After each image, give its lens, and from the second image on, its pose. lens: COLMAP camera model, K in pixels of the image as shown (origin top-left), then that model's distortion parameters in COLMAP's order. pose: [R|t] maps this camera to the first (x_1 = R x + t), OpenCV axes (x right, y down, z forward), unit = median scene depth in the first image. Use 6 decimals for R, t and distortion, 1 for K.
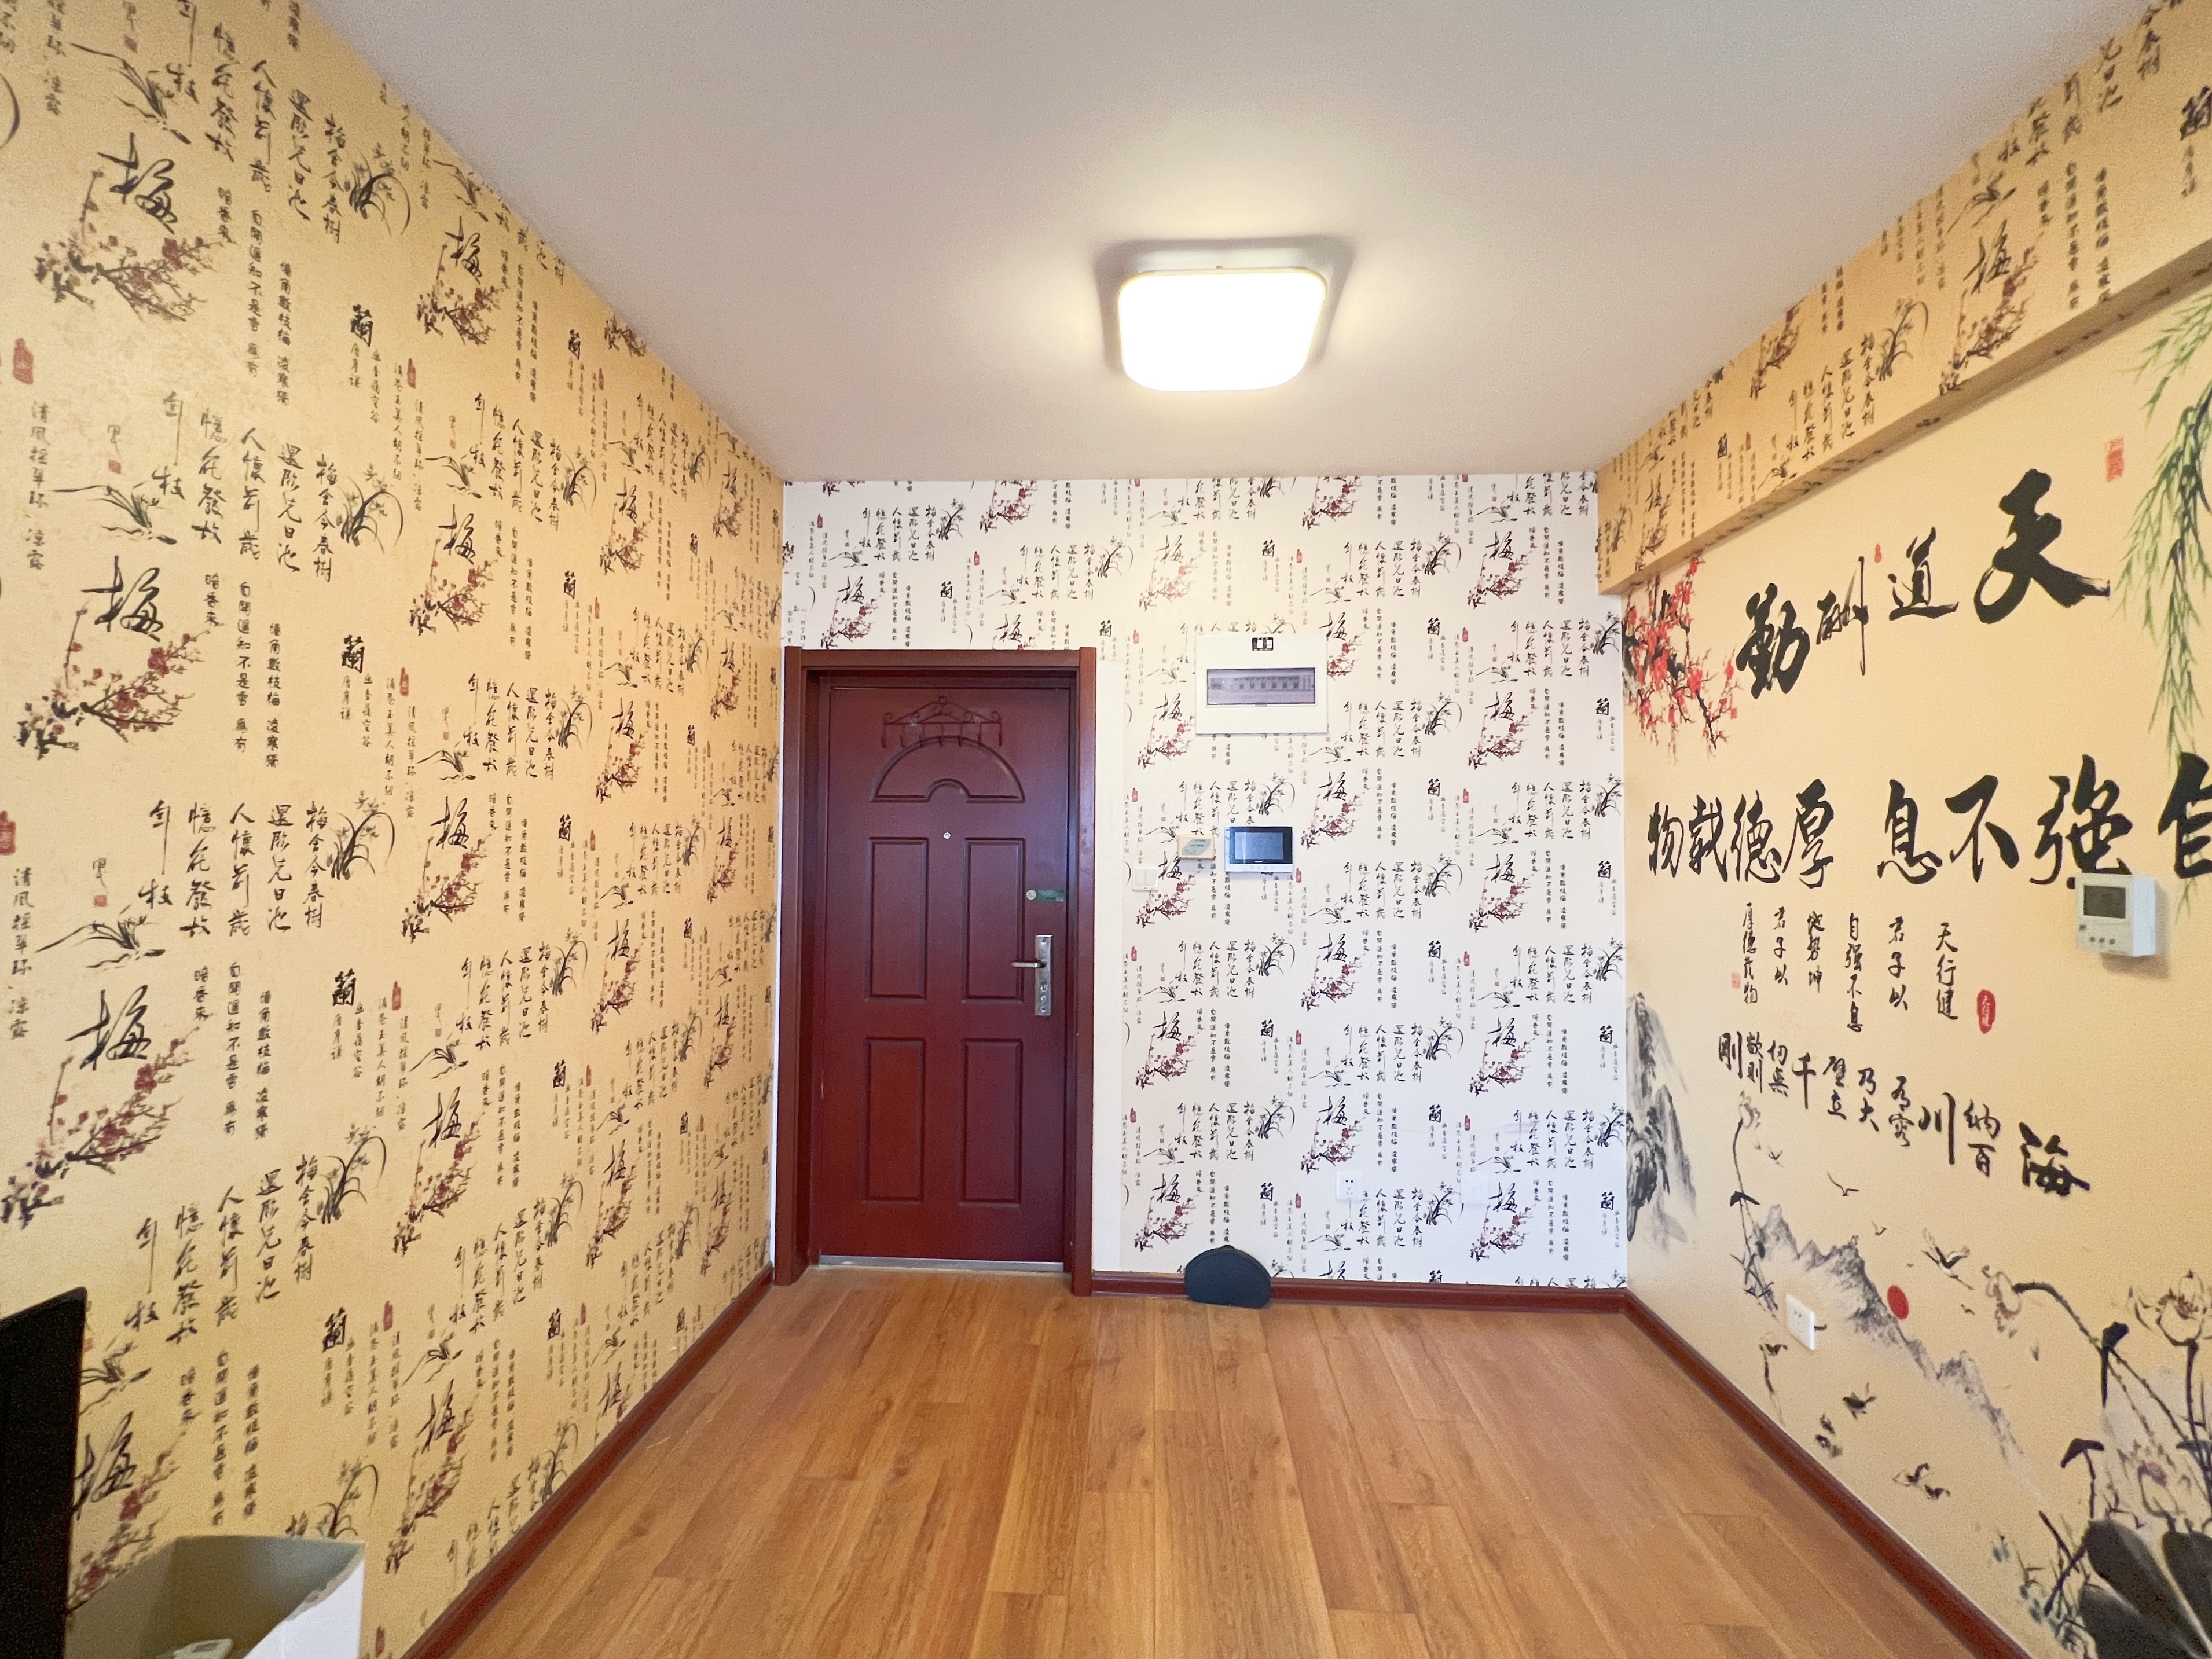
lens RADIAL K [[877.7, 0, 1112.9], [0, 877.7, 812.1], [0, 0, 1]] dist [0.000977, 0.000142]
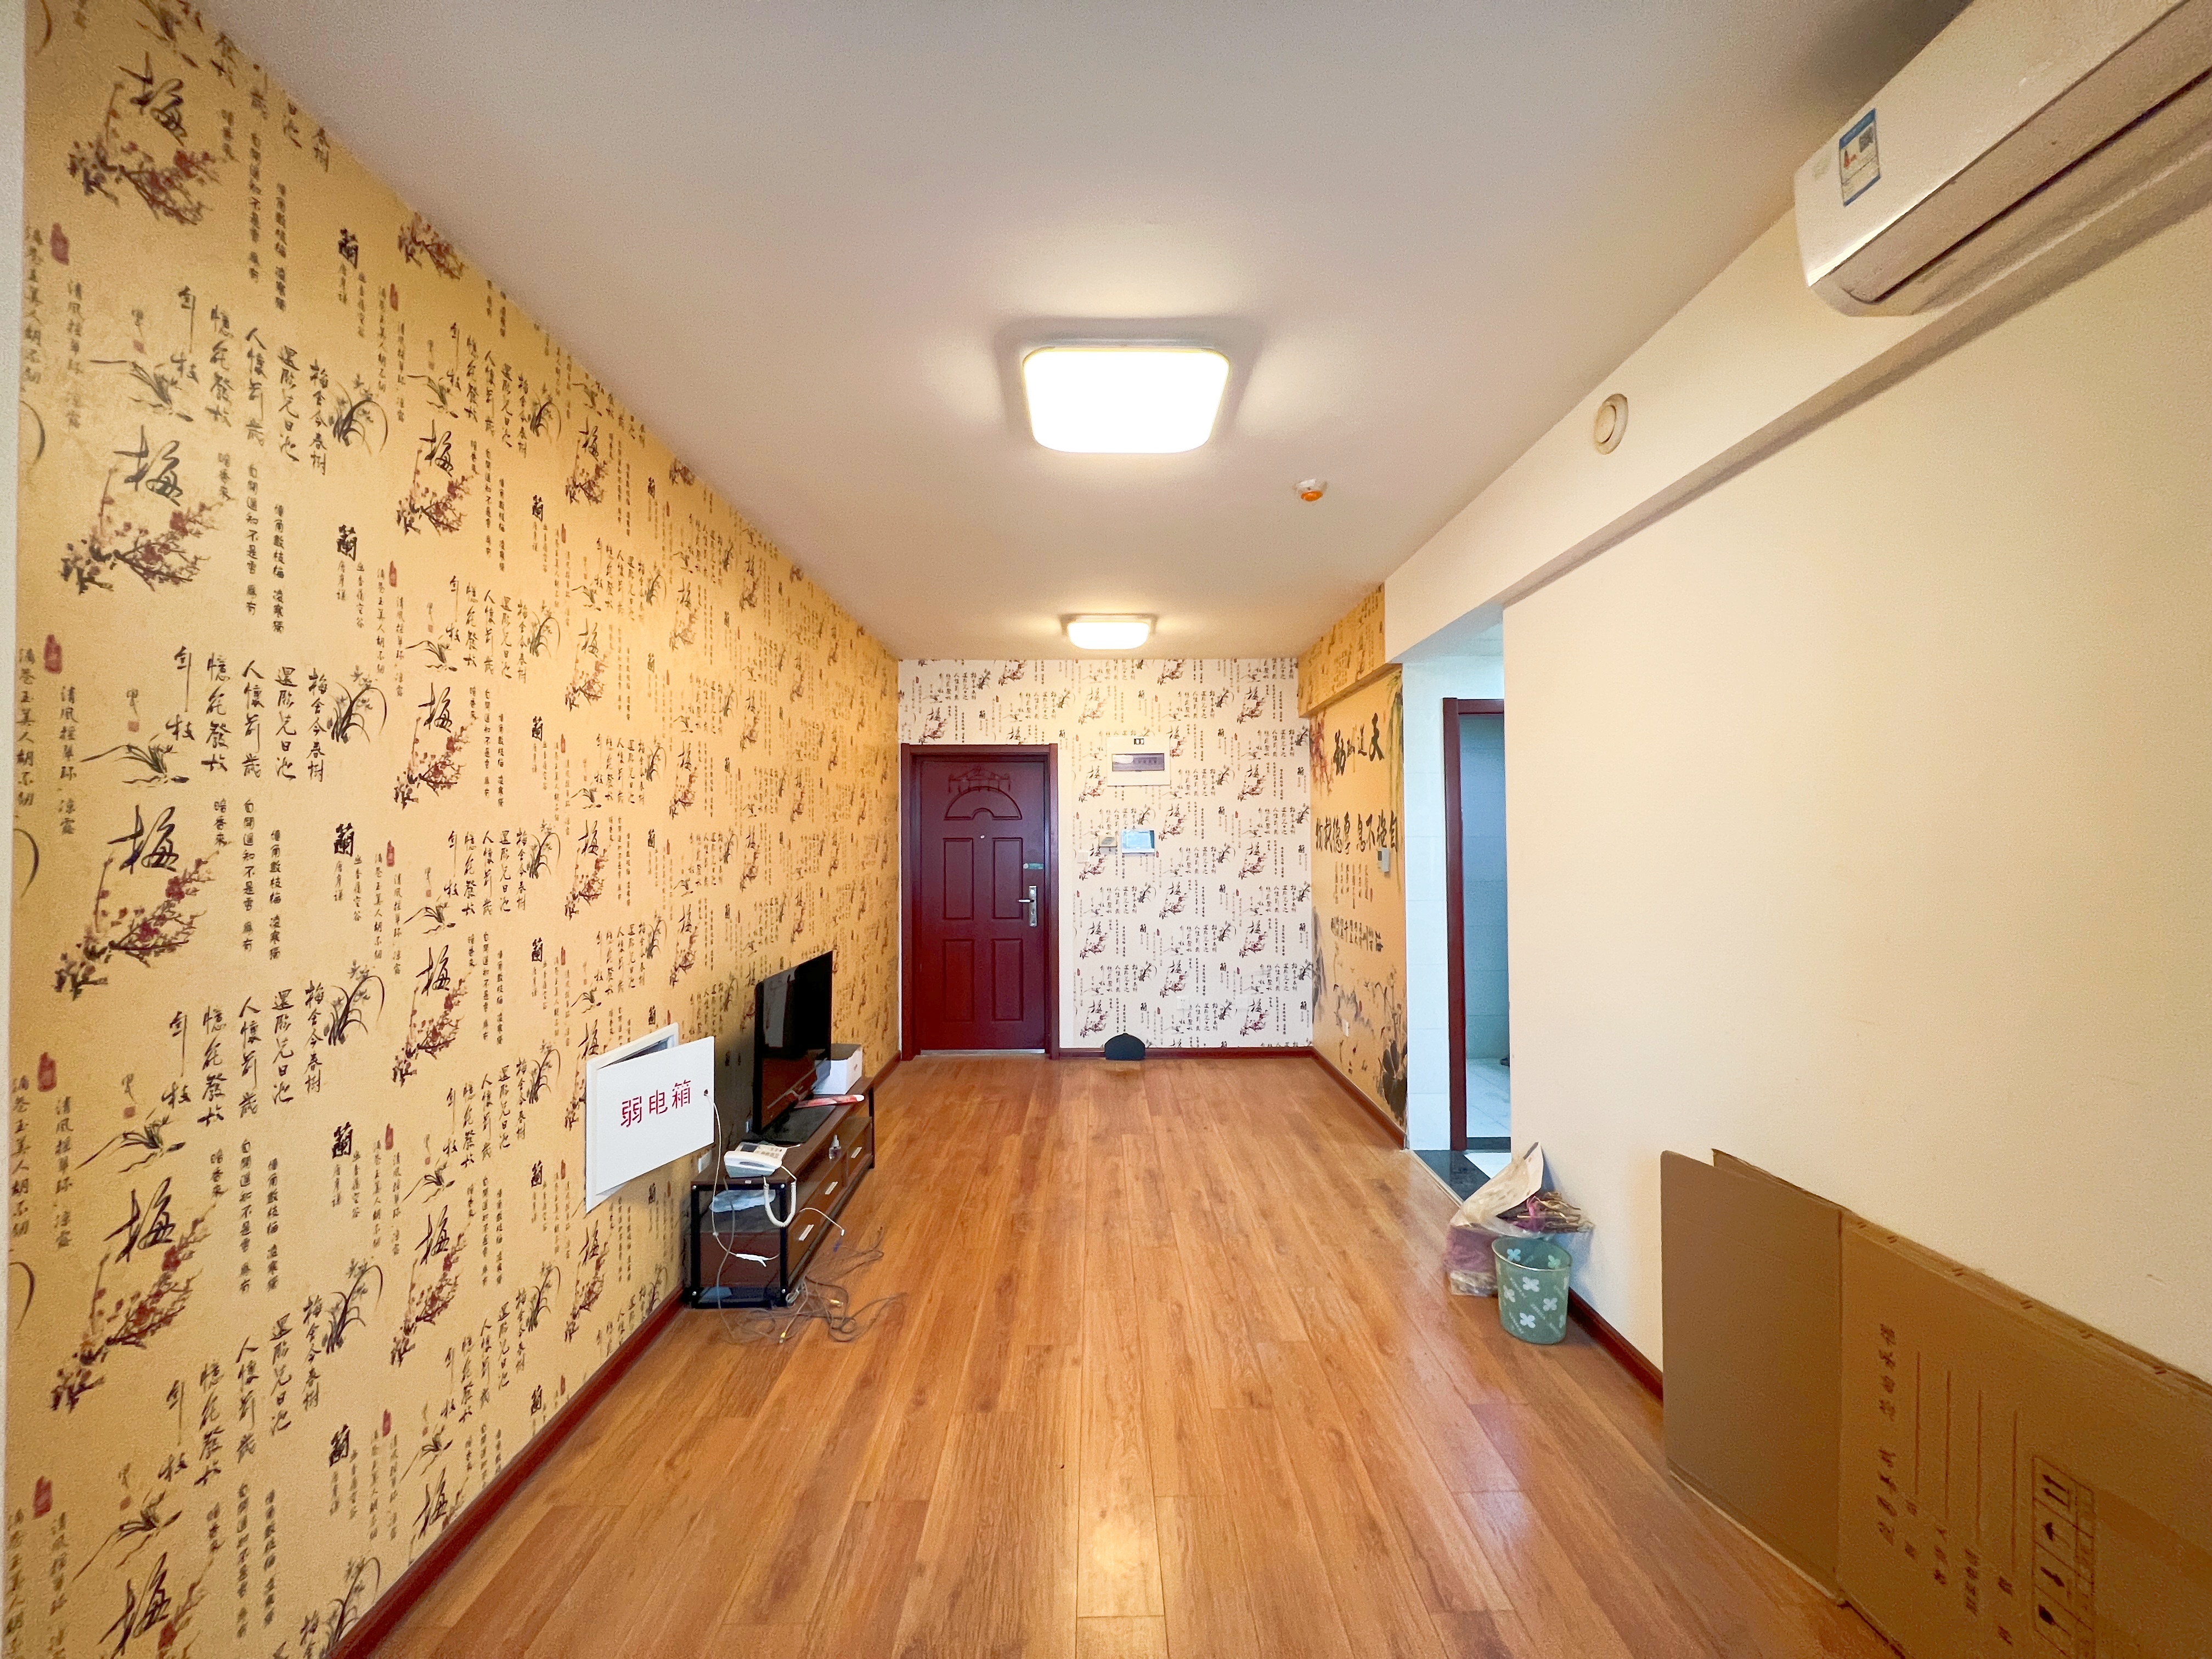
lens RADIAL K [[877.8, 0, 1086.2], [0, 877.8, 824.8], [0, 0, 1]] dist [0.000977, 0.000142]
pose [[0.997729, -0.012301, 0.066217, -0.090703], [0.011460, 0.999849, 0.013058, -0.025146], [-0.066367, -0.012269, 0.997720, -1.040896]]
